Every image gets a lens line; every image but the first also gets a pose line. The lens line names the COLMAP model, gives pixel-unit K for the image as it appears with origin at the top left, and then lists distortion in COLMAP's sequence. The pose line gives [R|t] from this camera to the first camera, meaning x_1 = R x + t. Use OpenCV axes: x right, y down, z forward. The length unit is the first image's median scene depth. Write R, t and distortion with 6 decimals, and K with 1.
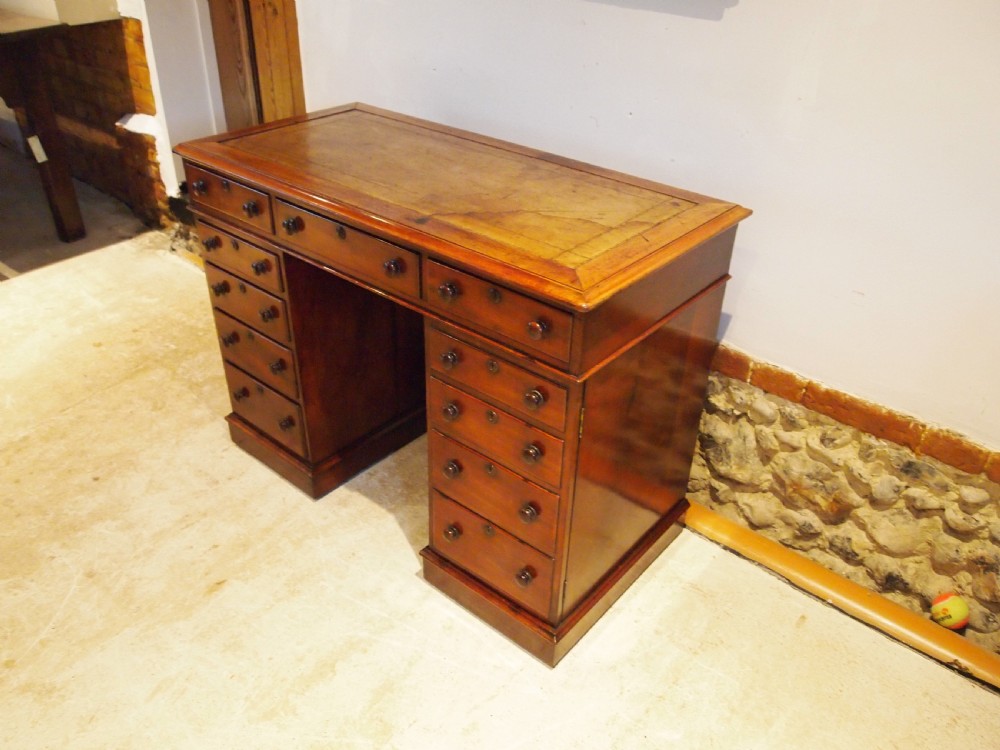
lens RADIAL K [[797.6, 0, 500.4], [0, 797.6, 372.7], [0, 0, 1]] dist [-0.045820, 0.000233]
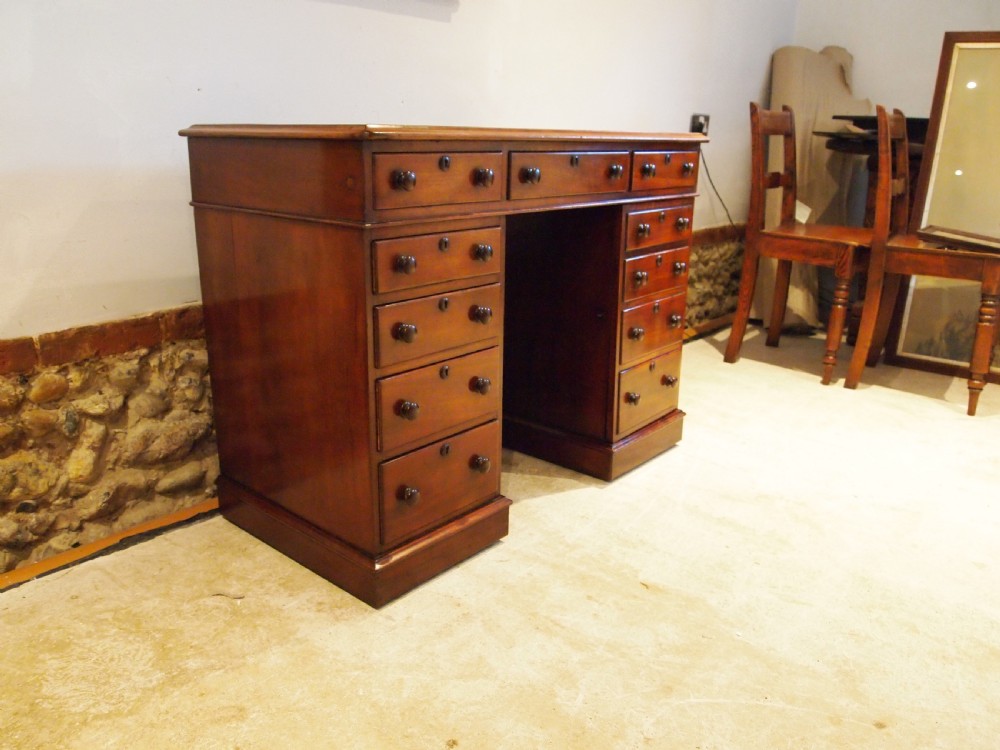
lens RADIAL K [[797.6, 0, 500.4], [0, 797.6, 372.7], [0, 0, 1]] dist [-0.045820, 0.000233]
pose [[0.013214, -0.314432, 0.949188, -1.143488], [0.521933, 0.811858, 0.261674, -0.239834], [-0.852884, 0.491955, 0.174841, 0.900516]]
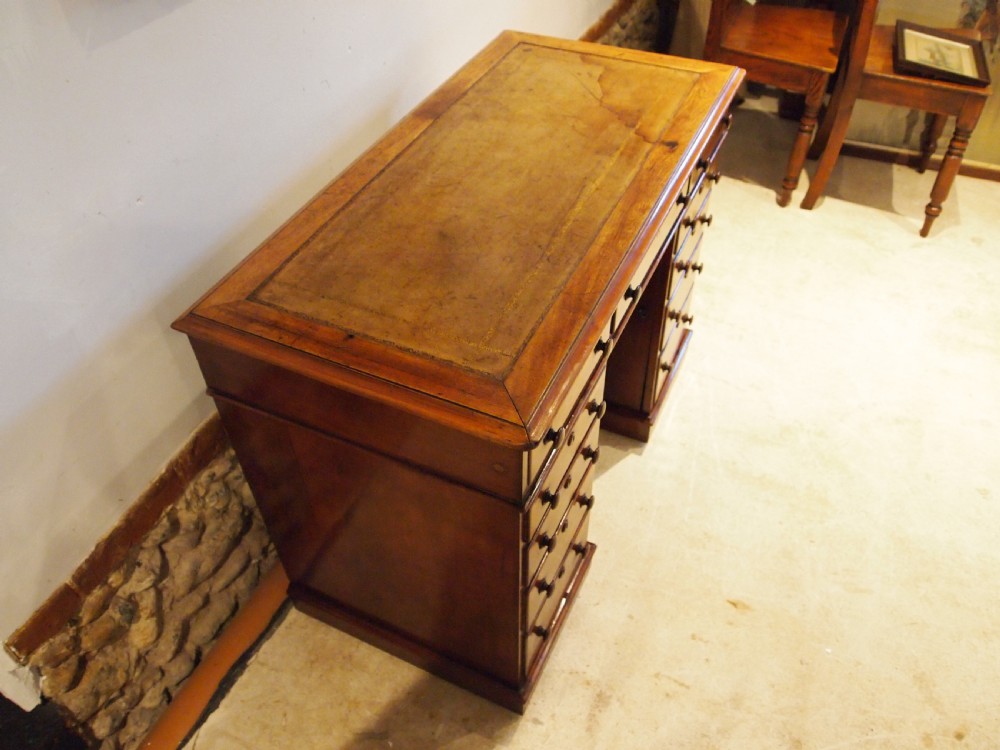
lens RADIAL K [[797.6, 0, 500.4], [0, 797.6, 372.7], [0, 0, 1]] dist [-0.045820, 0.000233]
pose [[-0.257374, -0.698963, 0.667240, -0.749770], [0.527247, 0.477081, 0.703139, -0.712436], [-0.809796, 0.532770, 0.245738, 0.874179]]
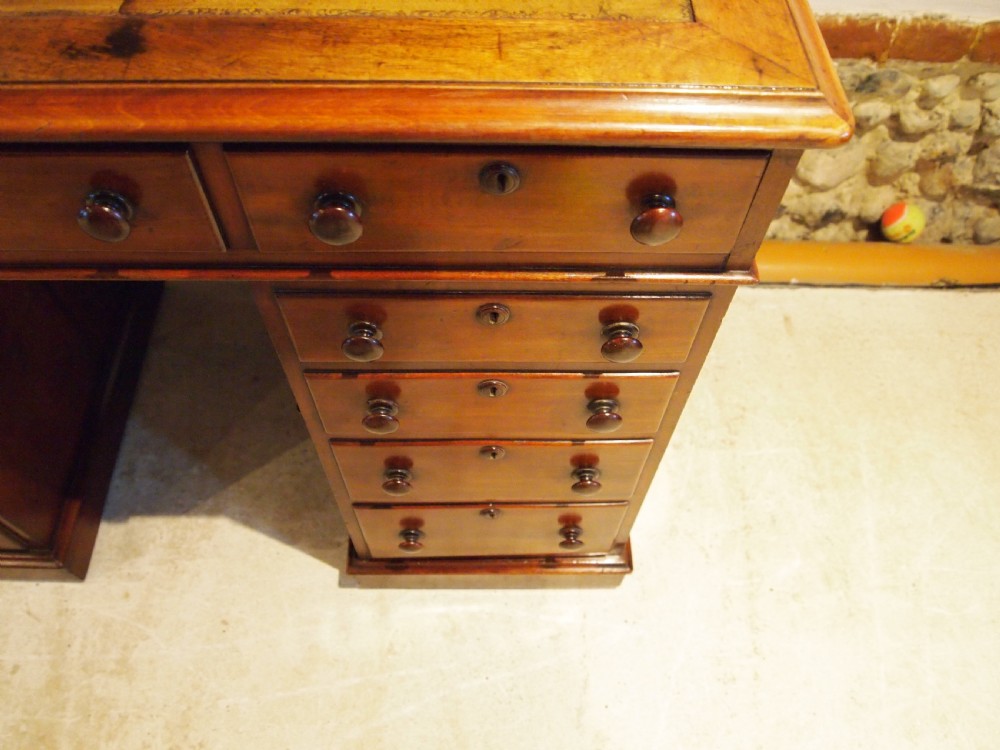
lens RADIAL K [[797.6, 0, 500.4], [0, 797.6, 372.7], [0, 0, 1]] dist [-0.045820, 0.000233]
pose [[0.762541, -0.555382, 0.331787, -0.130874], [0.346991, 0.783957, 0.514790, -0.158826], [-0.546011, -0.277421, 0.790512, 0.519236]]
